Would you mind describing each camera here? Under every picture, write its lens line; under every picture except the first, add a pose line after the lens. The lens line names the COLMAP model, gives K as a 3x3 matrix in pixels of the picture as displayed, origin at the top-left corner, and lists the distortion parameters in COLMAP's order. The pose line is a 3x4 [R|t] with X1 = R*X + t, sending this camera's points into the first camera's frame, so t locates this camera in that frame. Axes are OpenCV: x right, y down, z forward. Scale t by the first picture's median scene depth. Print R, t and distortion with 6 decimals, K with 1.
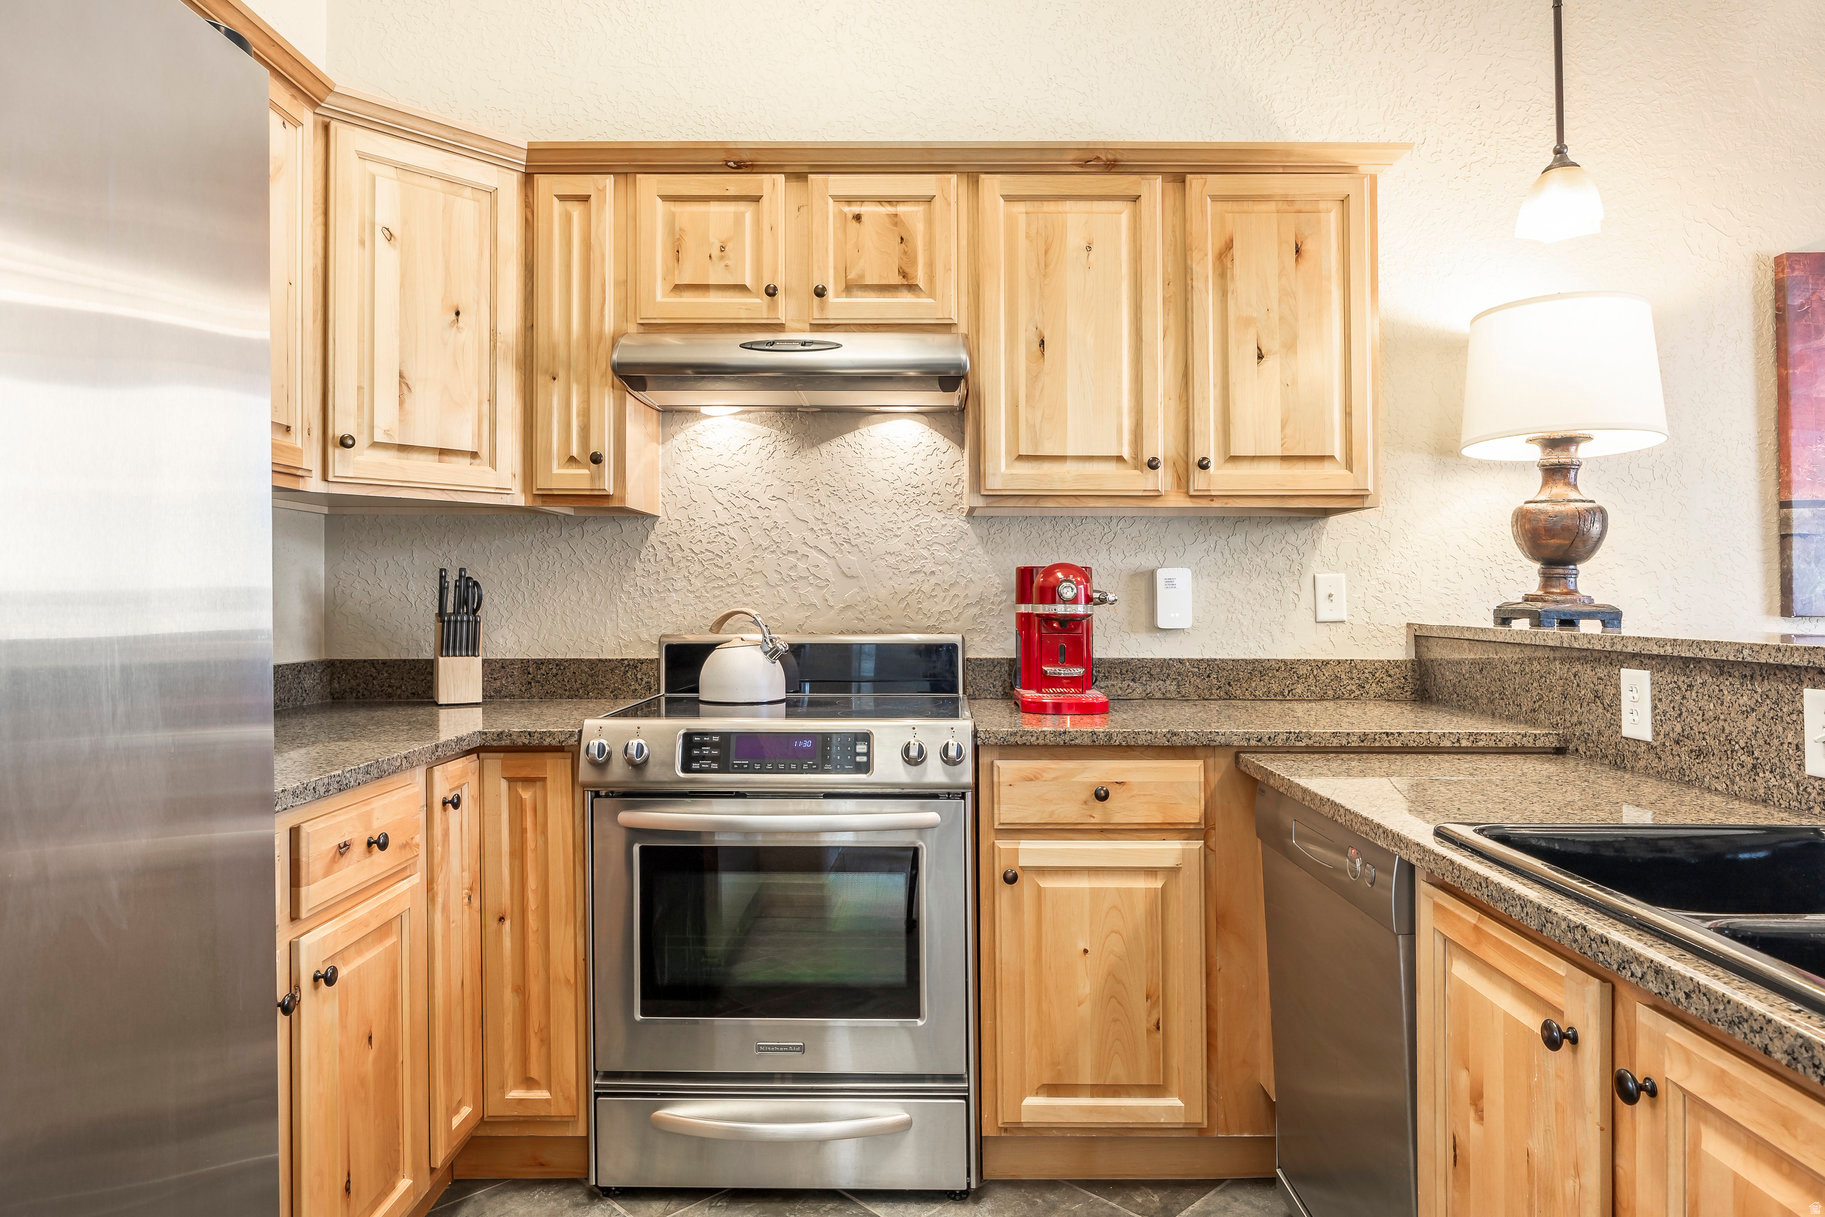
lens RADIAL K [[1099.6, 0, 914.9], [0, 1099.6, 600.5], [0, 0, 1]] dist [-0.001727, -0.000169]
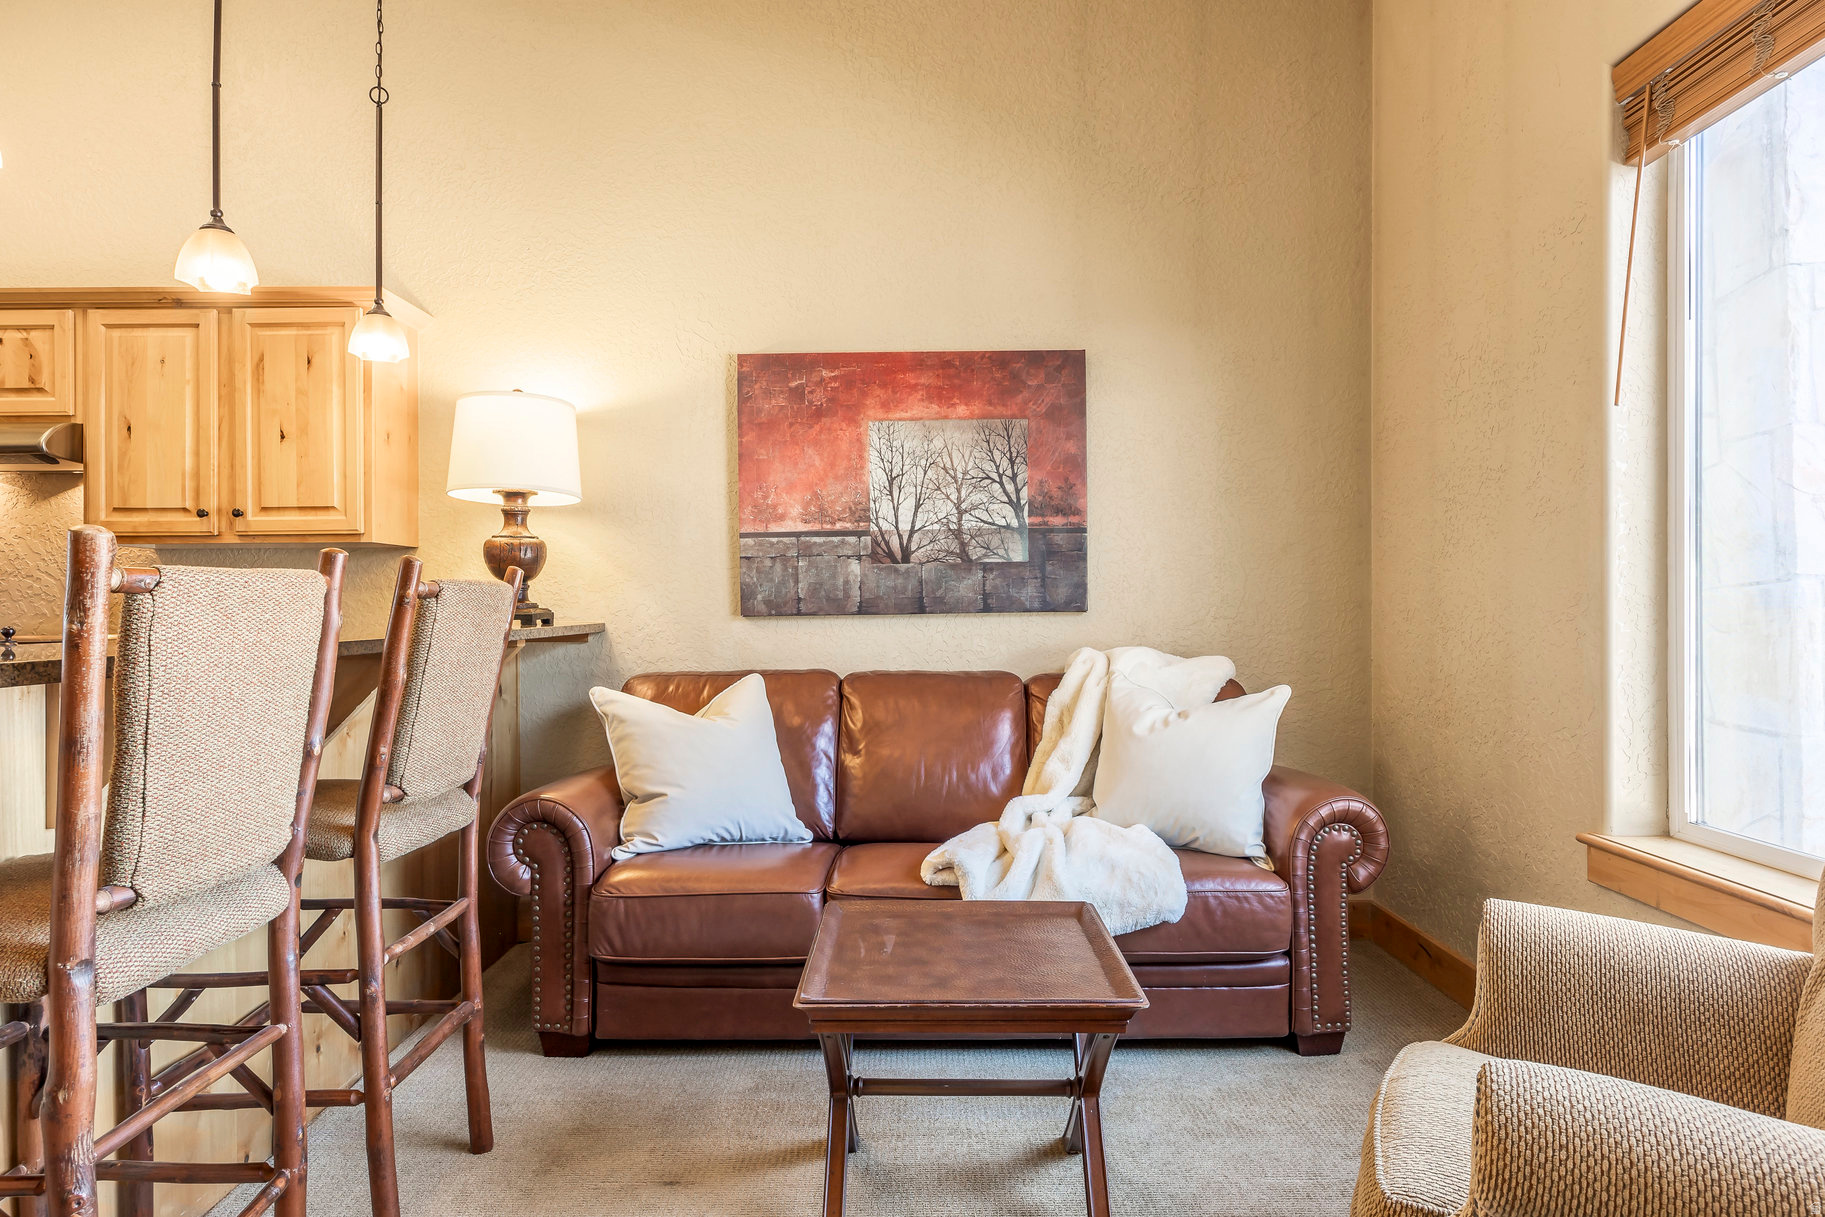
lens RADIAL K [[1034.2, 0, 914.6], [0, 1034.2, 604.6], [0, 0, 1]] dist [0.004073, -0.002096]
pose [[0.999959, -0.008299, 0.003501, 1.115870], [0.008307, 0.999963, -0.002405, 0.004084], [-0.003481, 0.002434, 0.999991, -0.335890]]
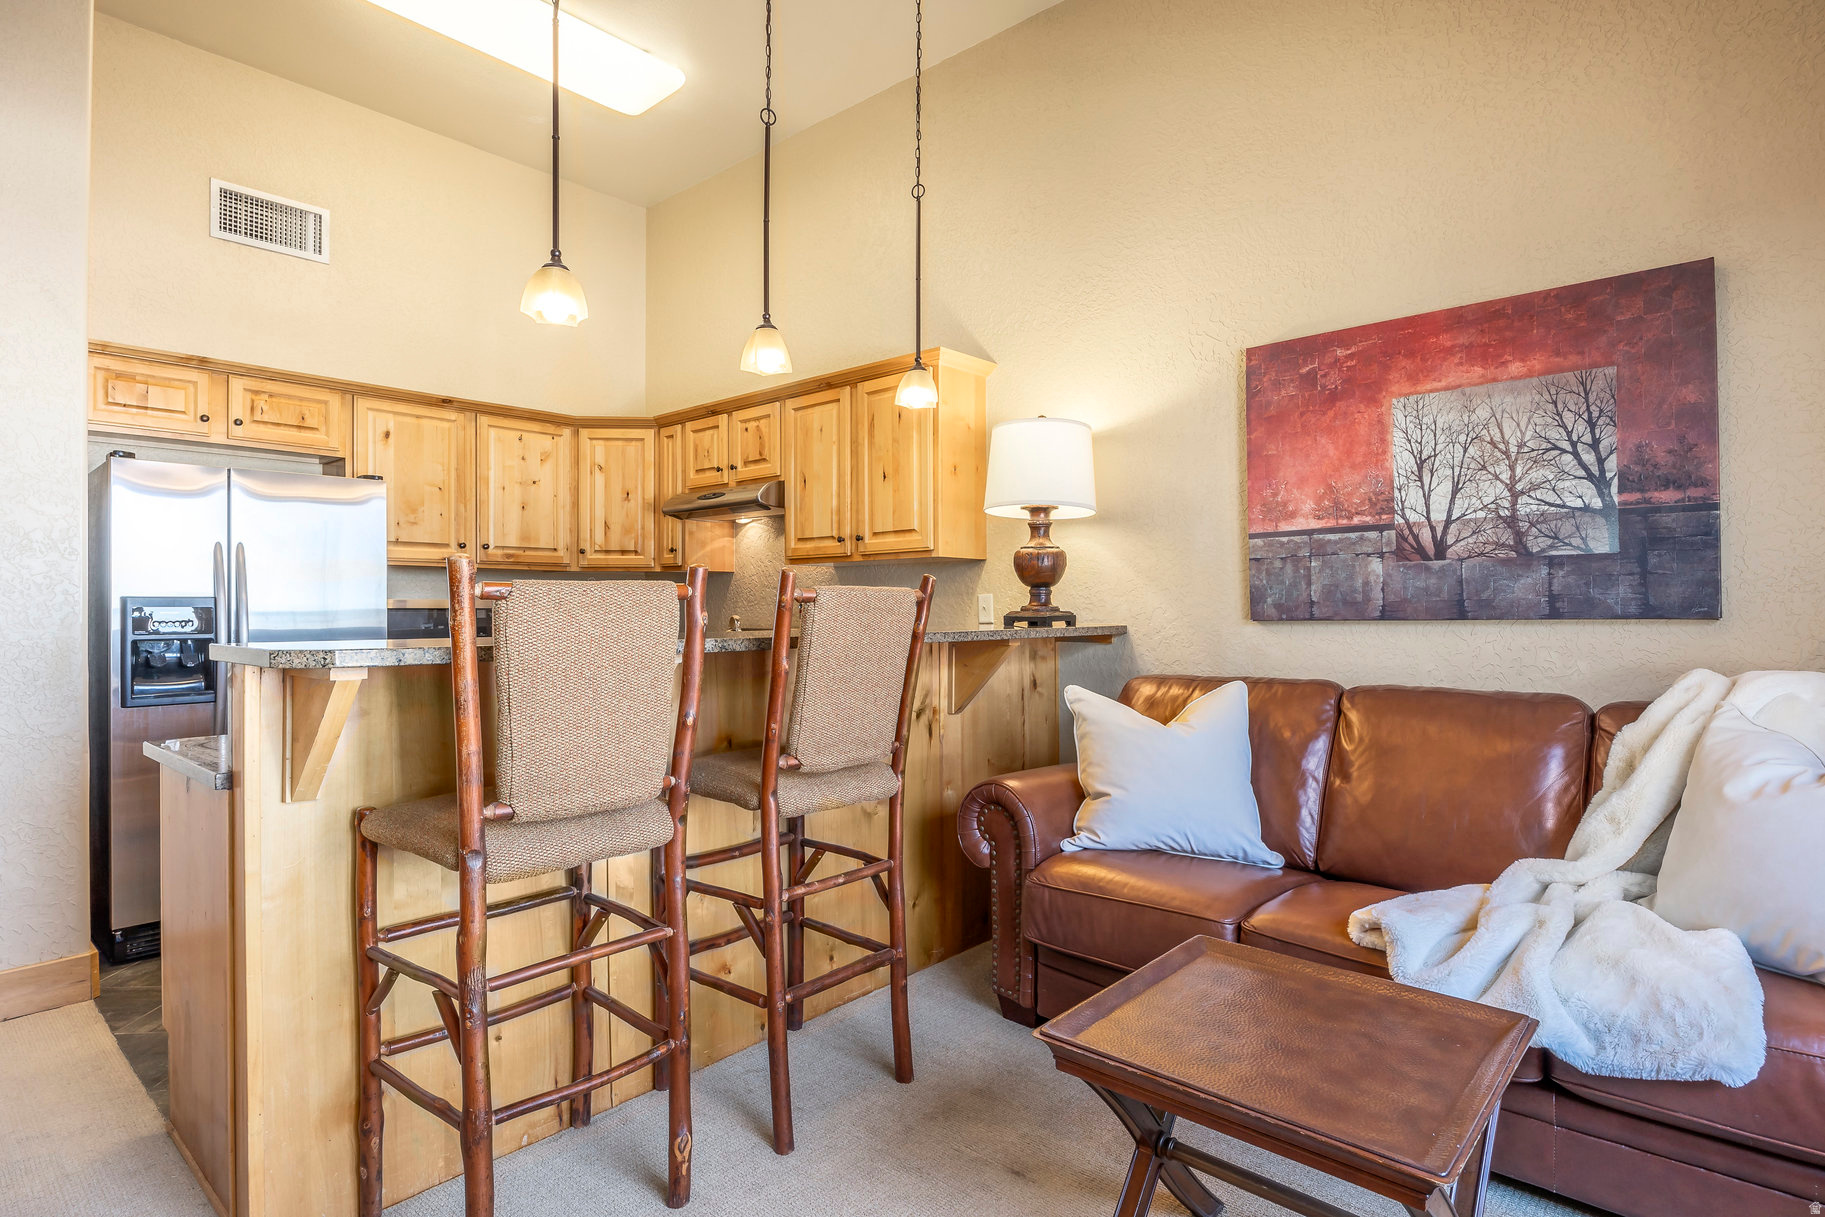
lens RADIAL K [[947.0, 0, 913.3], [0, 947.0, 602.3], [0, 0, 1]] dist [-0.003201, -0.000887]
pose [[0.749988, -0.010162, -0.661374, 1.377212], [0.002901, 0.999923, -0.012074, 0.004669], [0.661445, 0.007137, 0.749959, -0.142914]]
